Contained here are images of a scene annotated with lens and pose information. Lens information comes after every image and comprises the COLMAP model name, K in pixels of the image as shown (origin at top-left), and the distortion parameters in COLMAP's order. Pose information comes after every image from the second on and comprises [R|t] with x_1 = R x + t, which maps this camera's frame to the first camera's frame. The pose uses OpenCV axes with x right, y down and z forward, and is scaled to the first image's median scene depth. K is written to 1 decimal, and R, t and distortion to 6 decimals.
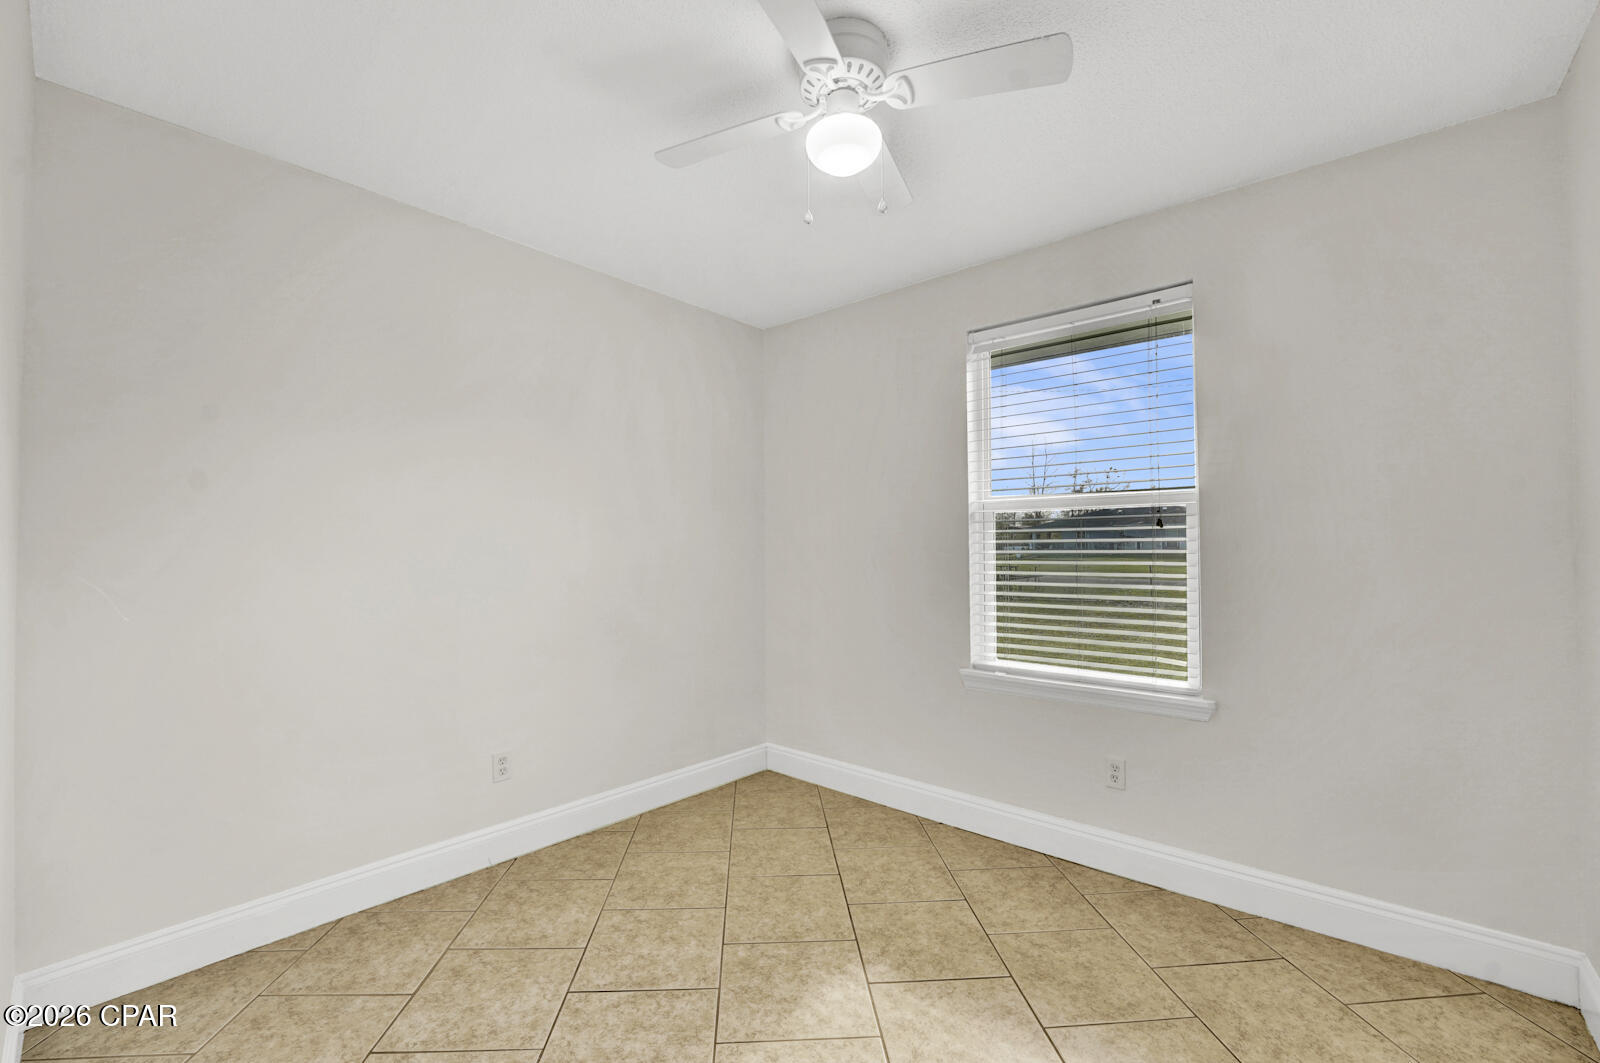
lens RADIAL K [[672.0, 0, 796.0], [0, 672.0, 538.0], [0, 0, 1]] dist [-0.016611, 0.000128]
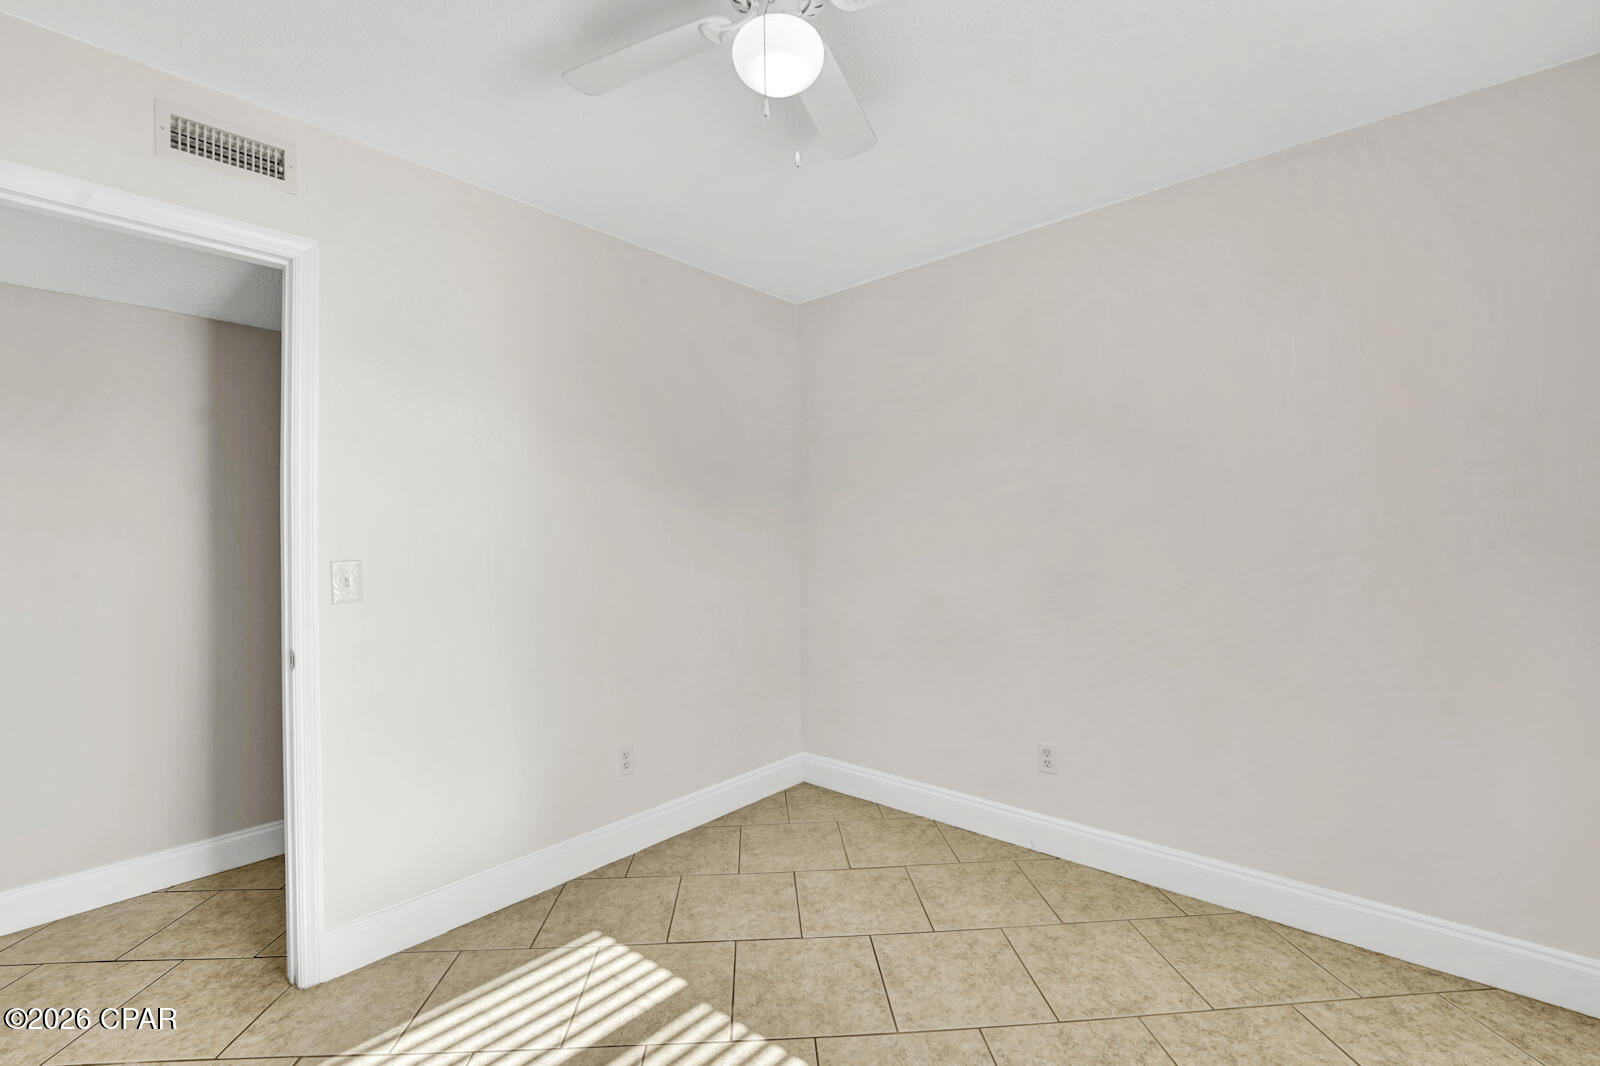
lens RADIAL K [[675.5, 0, 795.9], [0, 675.5, 534.9], [0, 0, 1]] dist [-0.017964, 0.000385]
pose [[0.000236, -0.003136, -0.999995, 0.638729], [0.024705, 0.999690, -0.003130, -0.001299], [0.999695, -0.024705, 0.000313, 0.705010]]
